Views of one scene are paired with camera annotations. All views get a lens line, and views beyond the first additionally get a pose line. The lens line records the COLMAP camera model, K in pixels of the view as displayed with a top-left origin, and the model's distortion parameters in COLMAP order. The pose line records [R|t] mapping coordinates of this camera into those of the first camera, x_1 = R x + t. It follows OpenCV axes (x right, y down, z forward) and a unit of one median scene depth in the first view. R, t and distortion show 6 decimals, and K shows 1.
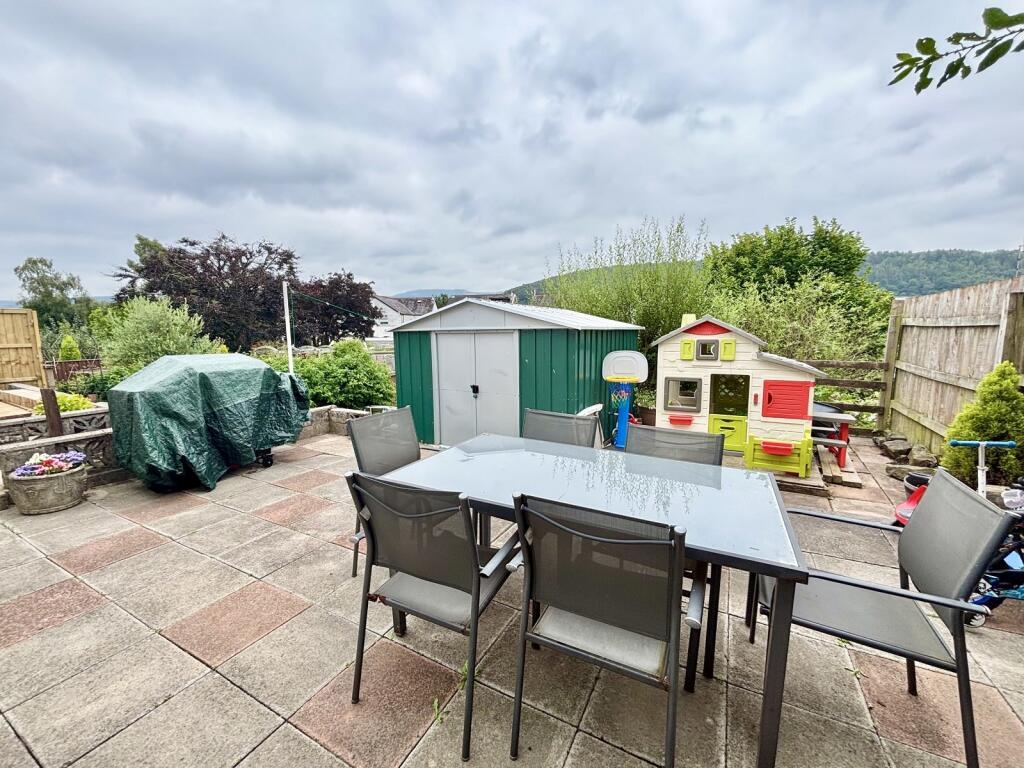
lens RADIAL K [[415.5, 0, 512.0], [0, 415.5, 384.0], [0, 0, 1]] dist [-0.001787, 0.000121]
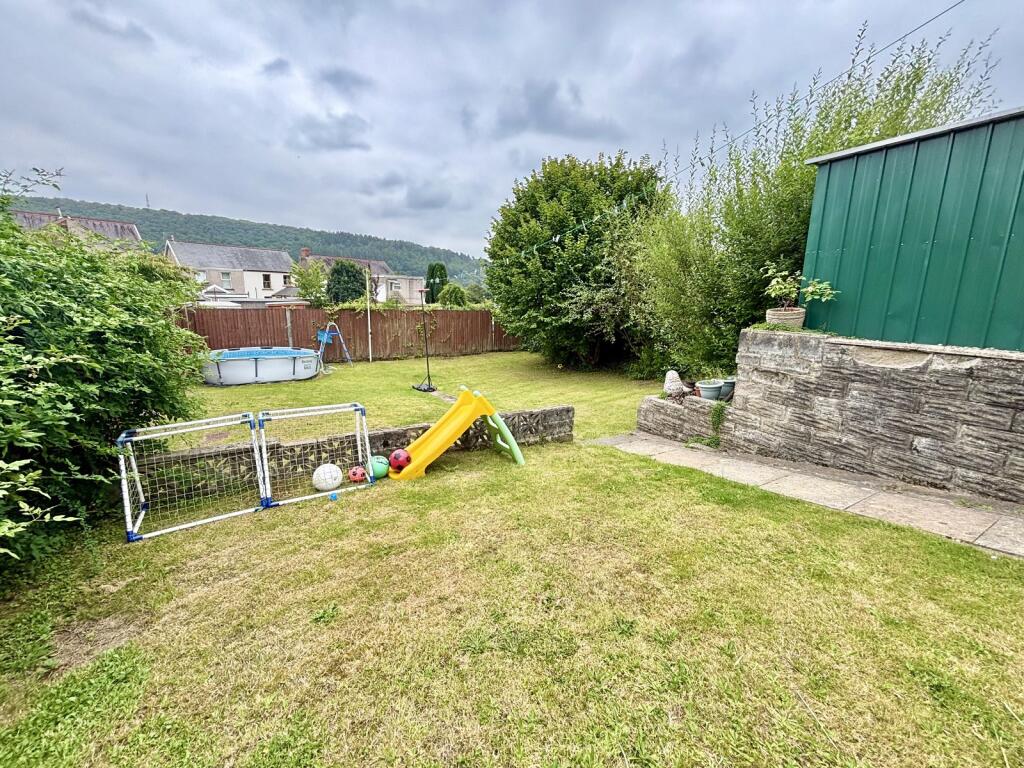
lens RADIAL K [[415.5, 0, 512.0], [0, 415.5, 384.0], [0, 0, 1]] dist [-0.001787, 0.000121]
pose [[0.496894, -0.151190, 0.854540, -1.014951], [0.087484, 0.988417, 0.124006, 0.047717], [-0.863390, 0.013141, 0.504365, 1.696608]]
